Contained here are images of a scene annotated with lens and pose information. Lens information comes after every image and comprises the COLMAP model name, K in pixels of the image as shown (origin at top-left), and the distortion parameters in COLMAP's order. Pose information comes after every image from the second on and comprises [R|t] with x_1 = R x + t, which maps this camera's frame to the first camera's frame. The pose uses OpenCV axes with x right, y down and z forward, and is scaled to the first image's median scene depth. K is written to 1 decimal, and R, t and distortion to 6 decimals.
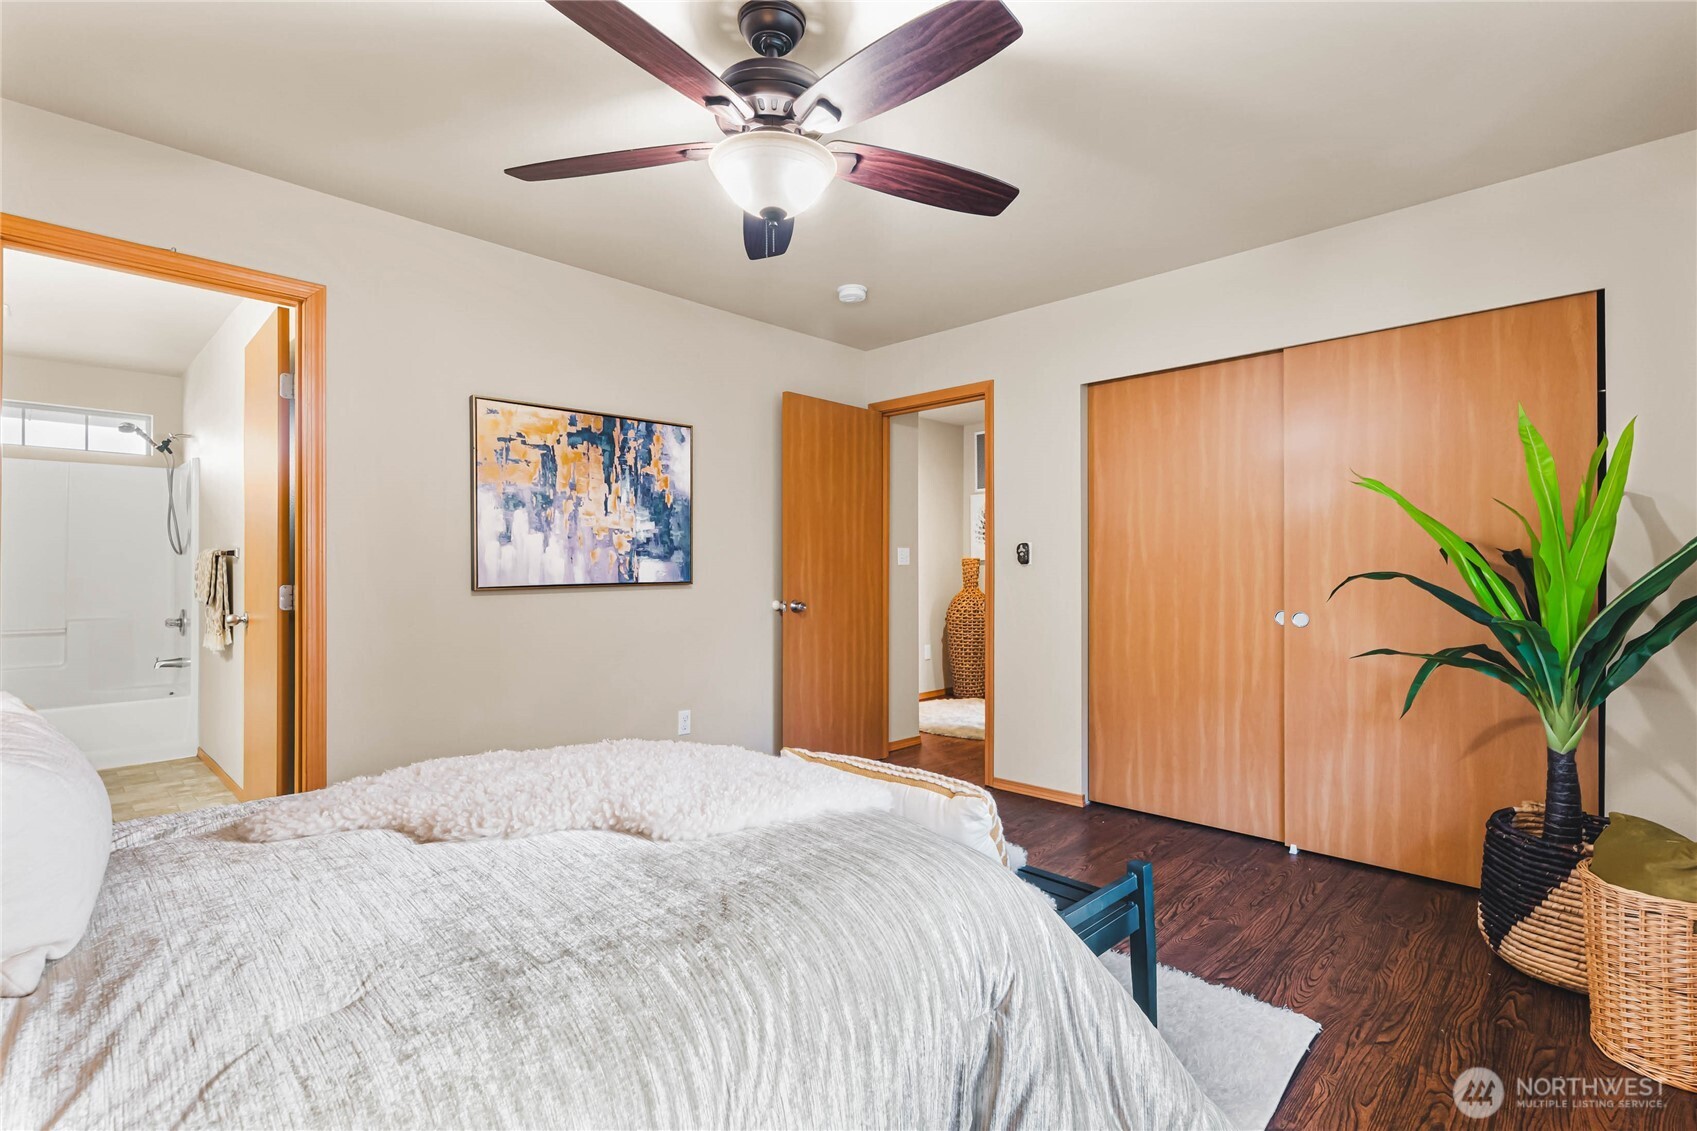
lens RADIAL K [[776.7, 0, 849.7], [0, 776.7, 573.3], [0, 0, 1]] dist [-0.001037, 0.000644]
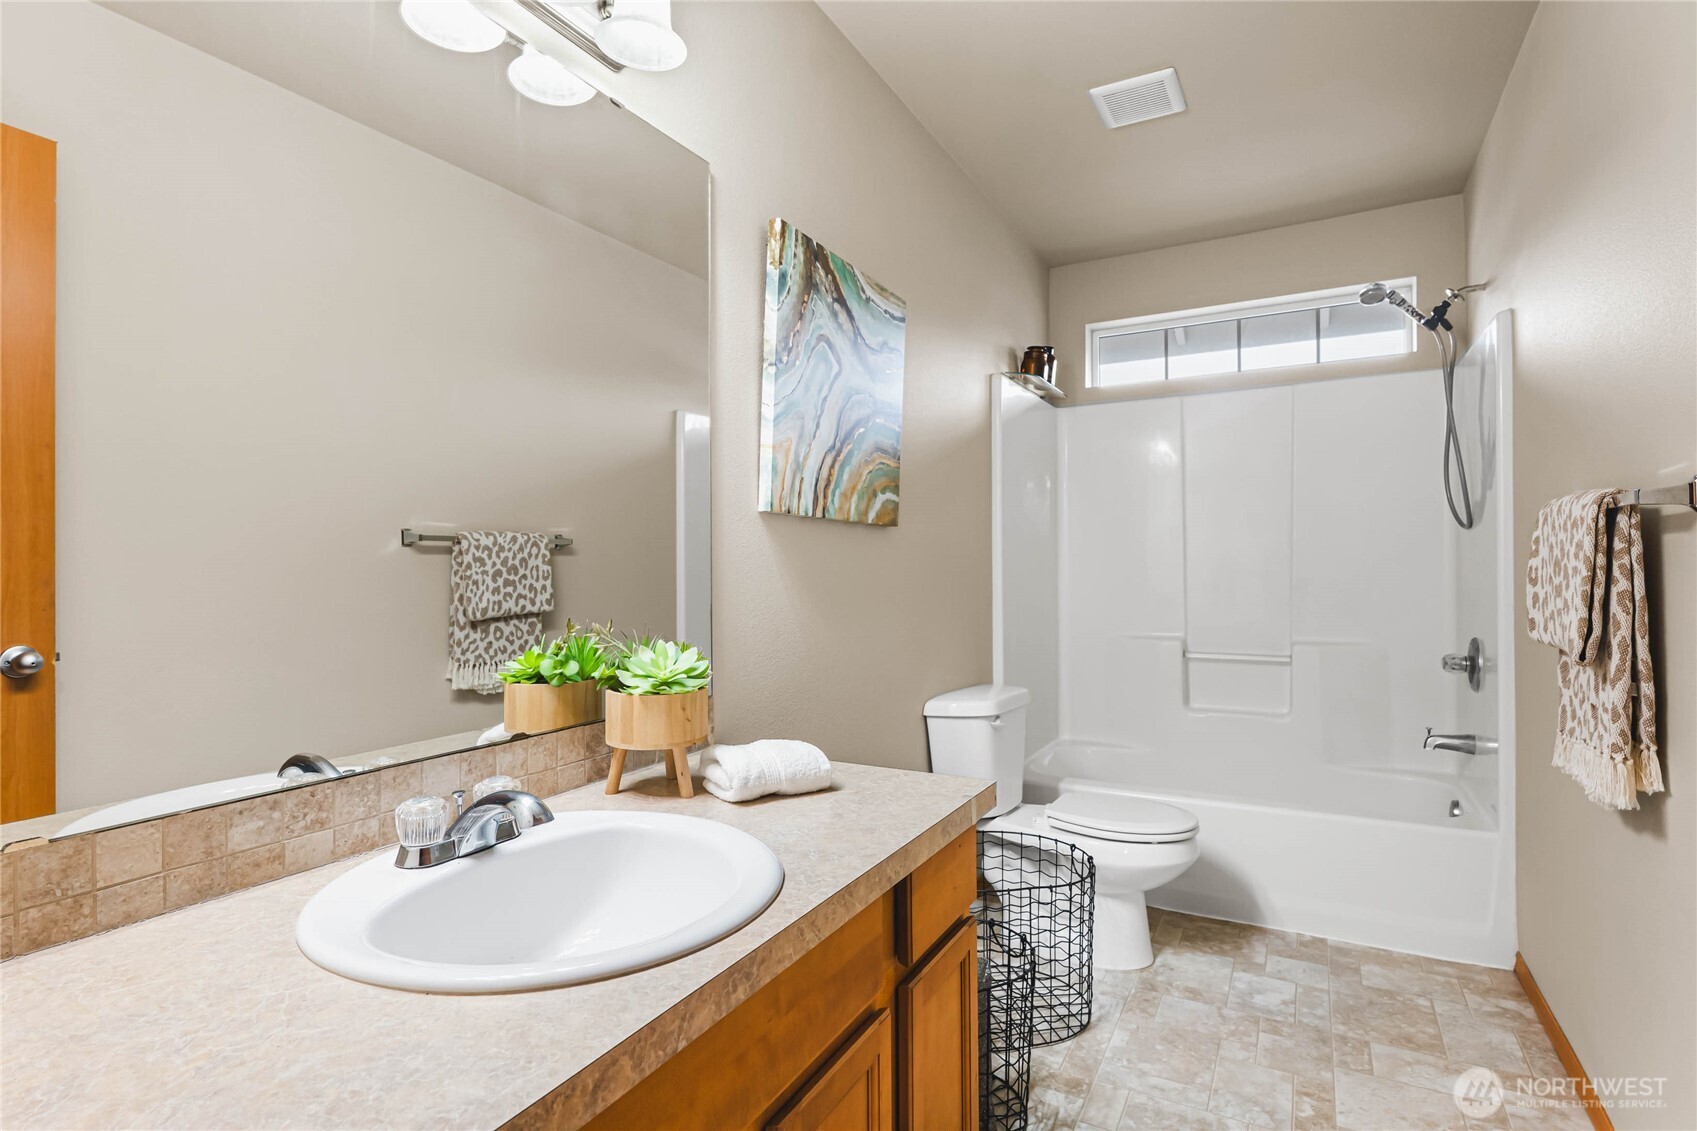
lens RADIAL K [[849.2, 0, 850.6], [0, 849.2, 568.5], [0, 0, 1]] dist [0.011114, -0.000195]
pose [[0.255493, -0.002651, -0.966807, -0.687658], [0.010839, 0.999941, 0.000122, -0.002339], [0.966750, -0.010511, 0.255507, 0.754680]]
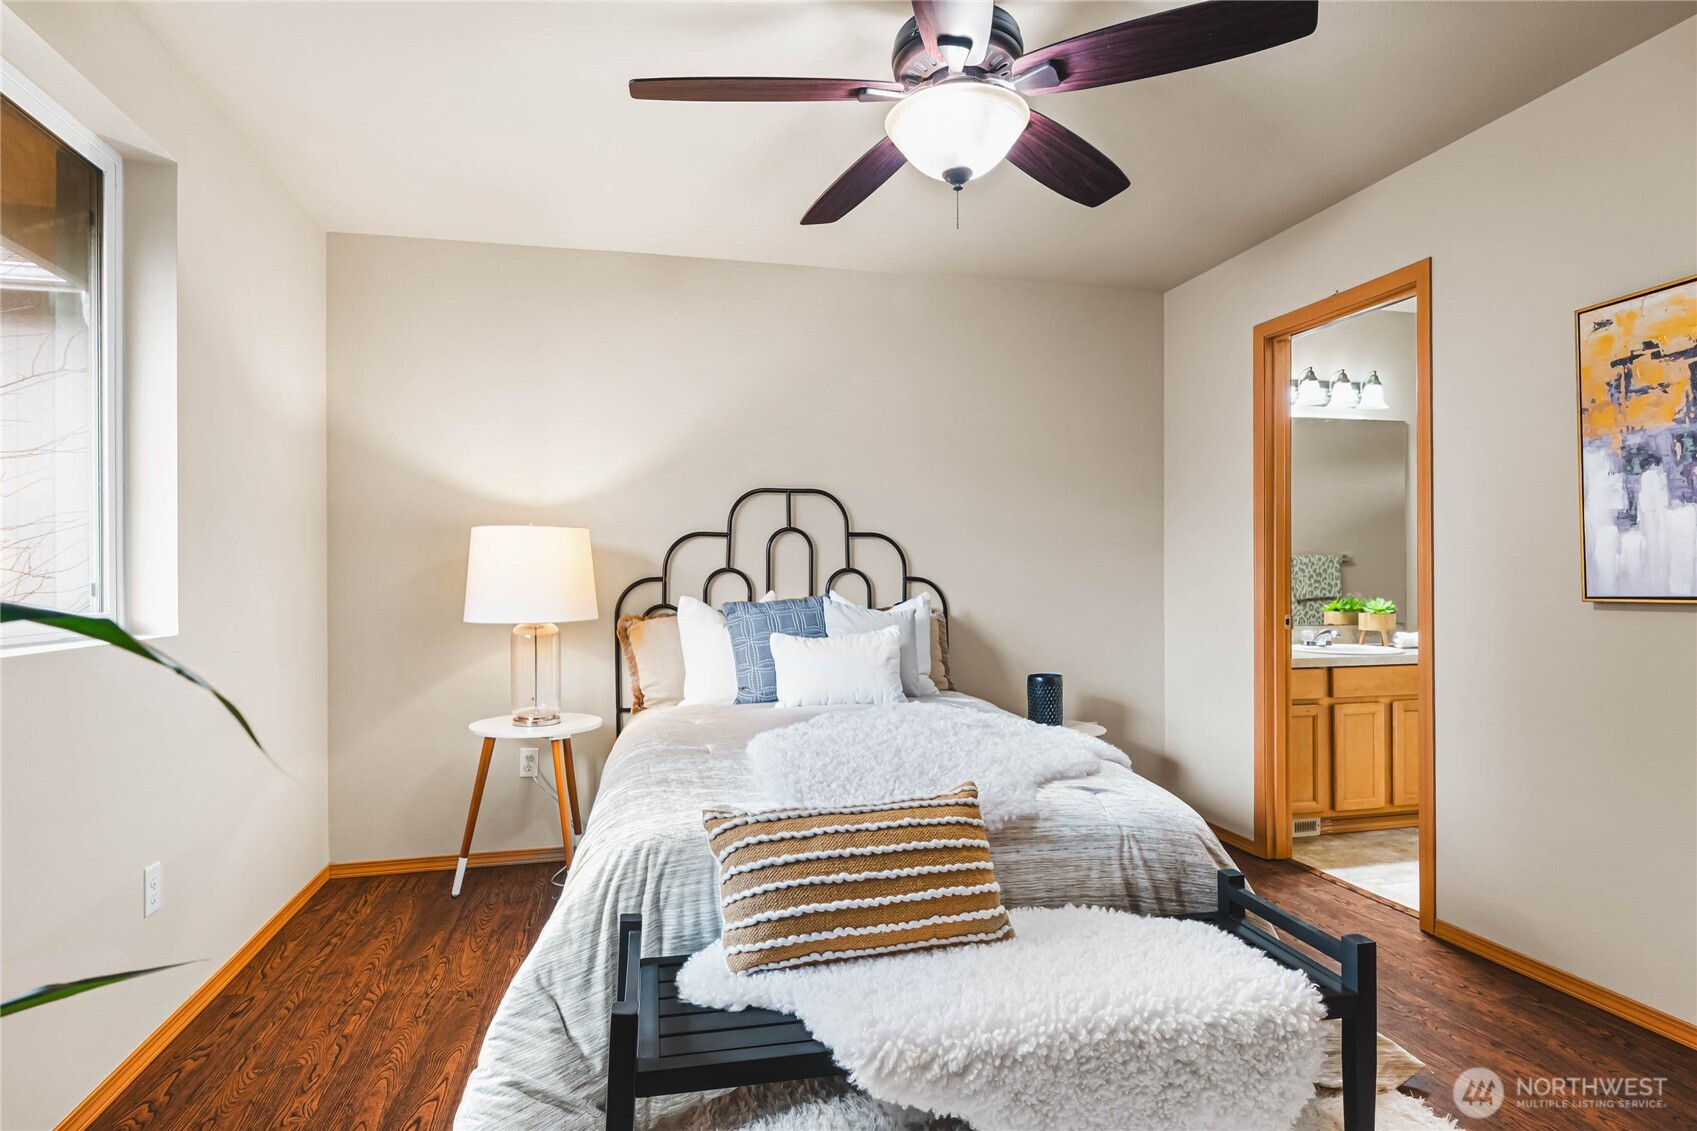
lens RADIAL K [[911.7, 0, 851.5], [0, 911.7, 572.9], [0, 0, 1]] dist [-0.003555, -0.000412]
pose [[-0.540733, -0.003826, -0.841186, 0.485884], [0.001289, 0.999985, -0.005377, 0.000407], [0.841193, -0.003992, -0.540720, 0.845715]]
